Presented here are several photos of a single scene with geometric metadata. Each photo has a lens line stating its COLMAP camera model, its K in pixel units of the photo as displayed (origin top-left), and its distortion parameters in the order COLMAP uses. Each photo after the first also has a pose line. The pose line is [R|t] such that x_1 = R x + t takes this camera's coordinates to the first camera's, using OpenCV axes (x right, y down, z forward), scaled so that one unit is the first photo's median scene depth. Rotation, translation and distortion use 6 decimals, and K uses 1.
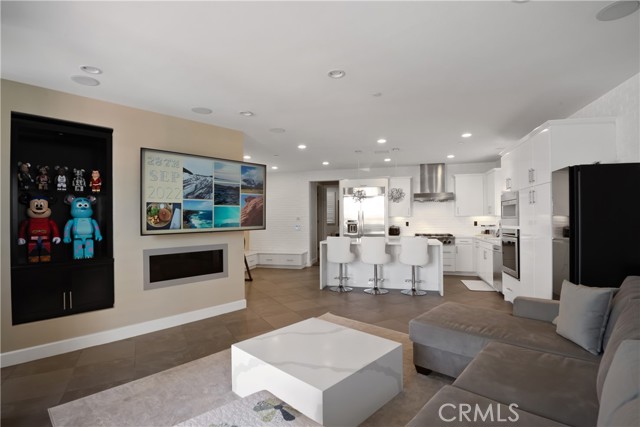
lens RADIAL K [[309.2, 0, 321.7], [0, 309.2, 214.3], [0, 0, 1]] dist [-0.000312, -0.000043]
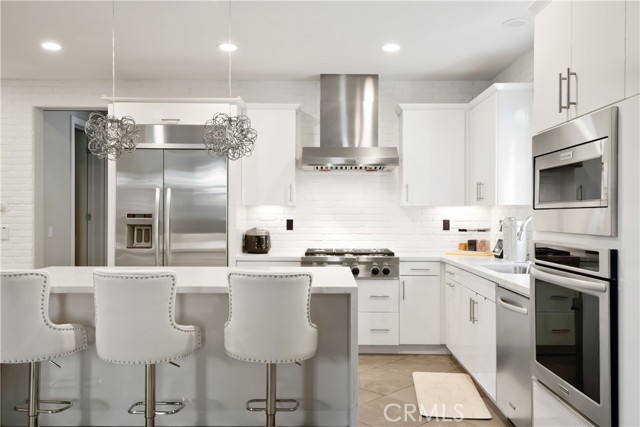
lens RADIAL K [[539.4, 0, 321.0], [0, 539.4, 211.8], [0, 0, 1]] dist [0.029957, -0.010169]
pose [[0.968094, 0.011757, 0.250310, 0.154422], [-0.014510, 0.999853, 0.009158, 0.008440], [-0.250165, -0.012498, 0.968122, 0.342881]]
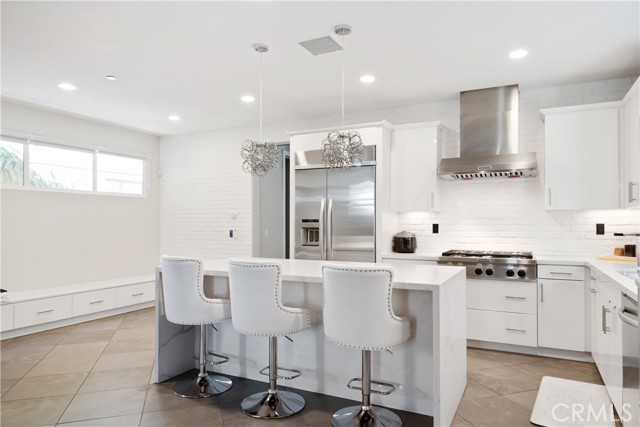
lens RADIAL K [[423.0, 0, 315.1], [0, 423.0, 218.8], [0, 0, 1]] dist [0.007963, -0.012230]
pose [[0.977878, 0.005355, -0.209106, 0.255385], [-0.004302, 0.999976, 0.005490, 0.015867], [0.209130, -0.004469, 0.977878, 0.389016]]
